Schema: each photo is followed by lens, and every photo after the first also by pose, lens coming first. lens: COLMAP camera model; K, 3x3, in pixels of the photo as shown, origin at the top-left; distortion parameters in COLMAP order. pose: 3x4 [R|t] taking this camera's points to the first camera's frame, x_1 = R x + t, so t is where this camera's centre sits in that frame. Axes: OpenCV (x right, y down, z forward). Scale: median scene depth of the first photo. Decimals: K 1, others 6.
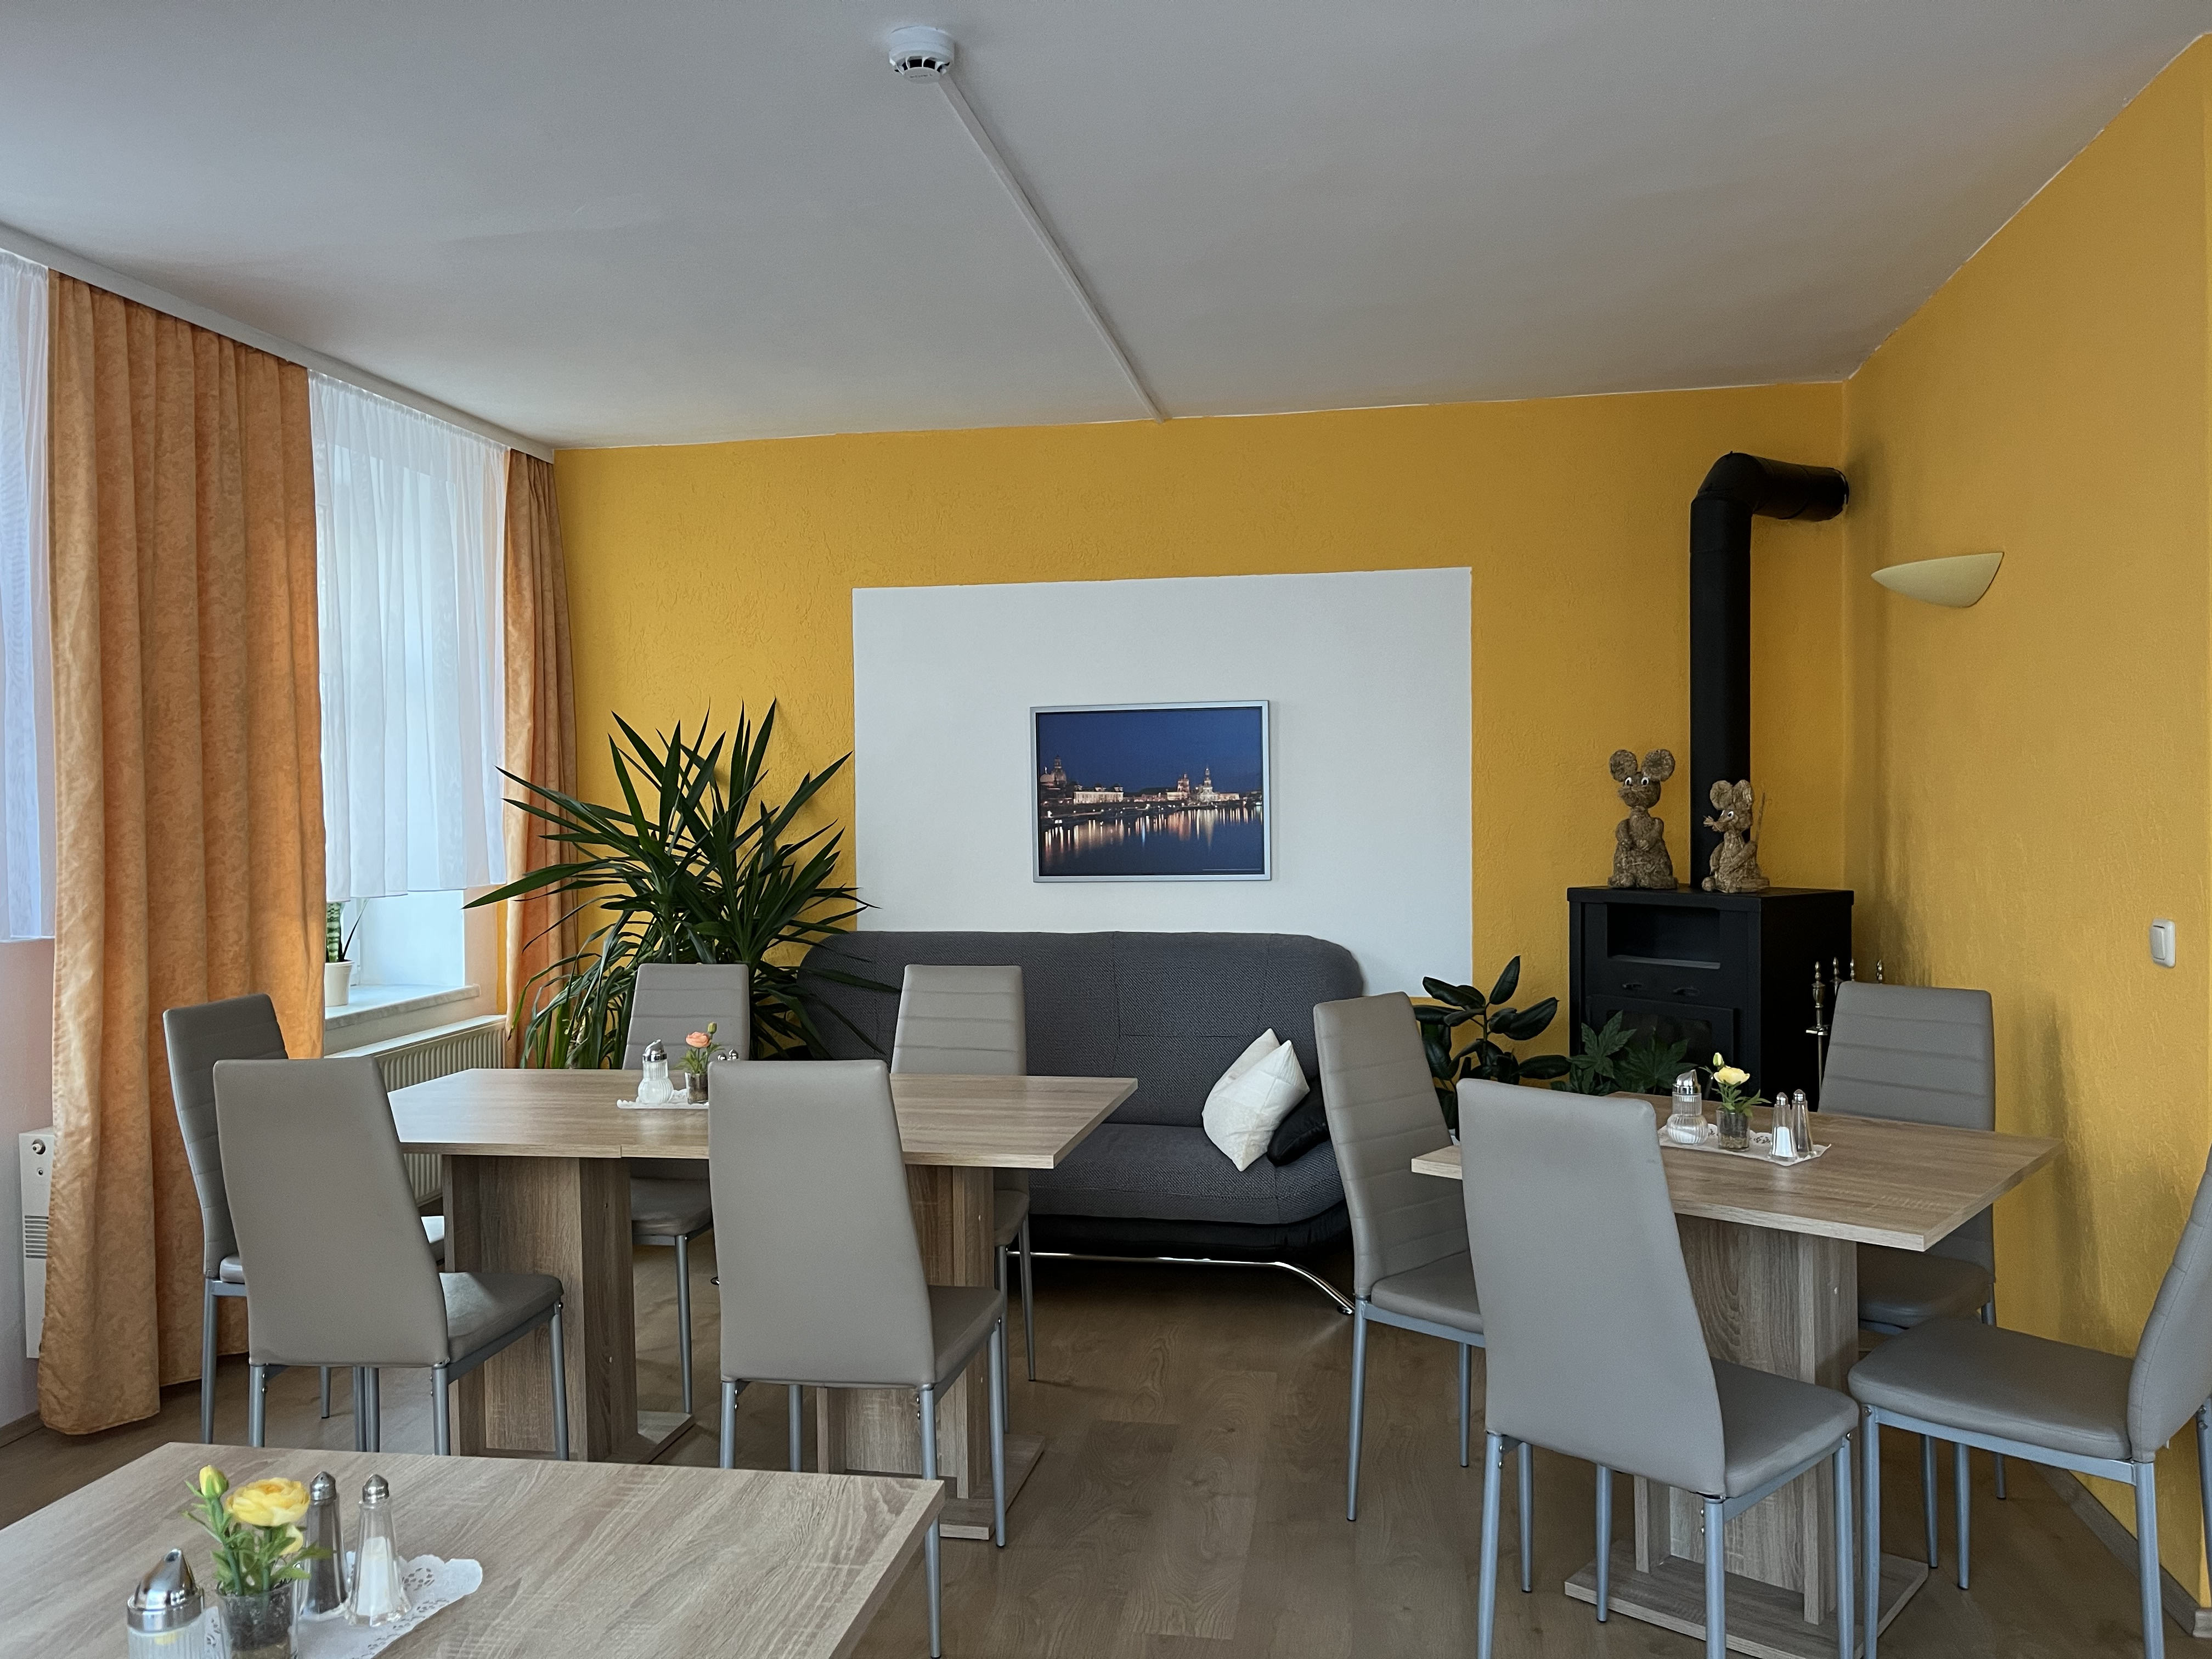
lens RADIAL K [[1674.5, 0, 1105.2], [0, 1674.5, 825.9], [0, 0, 1]] dist [0.055126, -0.056993]
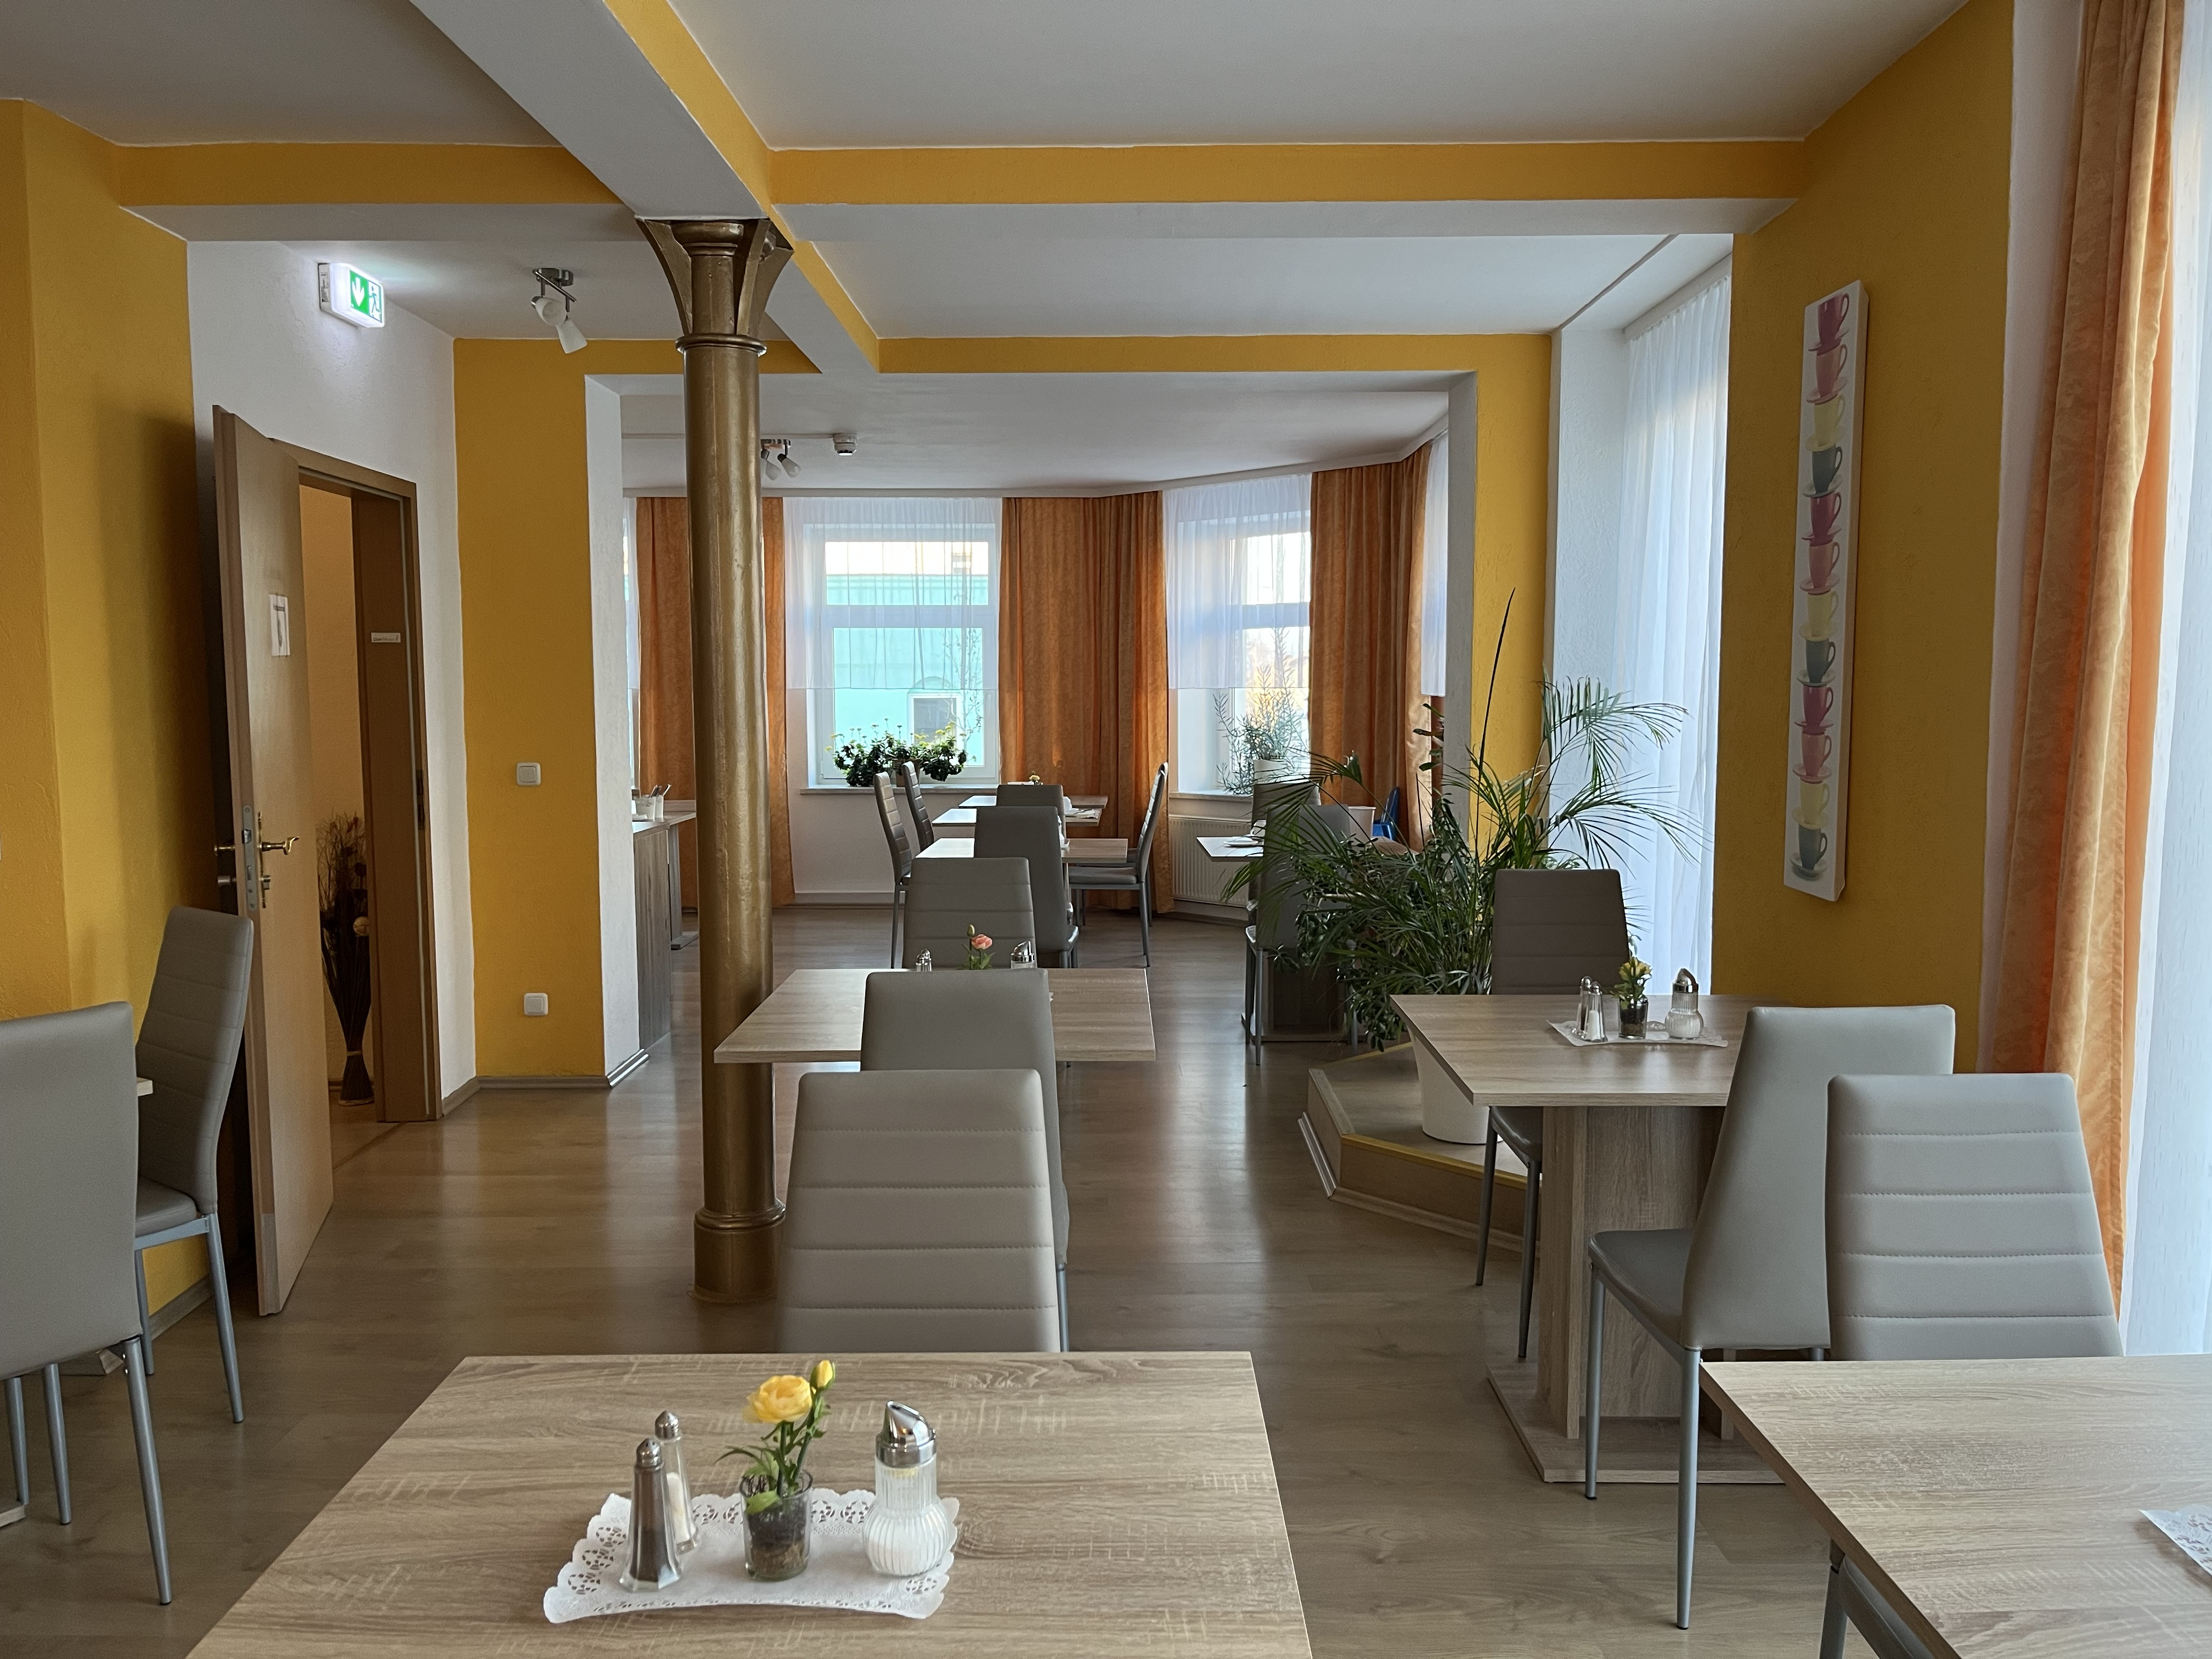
lens RADIAL K [[1674.5, 0, 1107.3], [0, 1674.5, 835.4], [0, 0, 1]] dist [0.055126, -0.056993]
pose [[-0.173962, -0.077151, 0.981725, -1.272376], [0.025944, 0.996221, 0.082887, -0.030520], [-0.984411, 0.039889, -0.171303, 0.797760]]
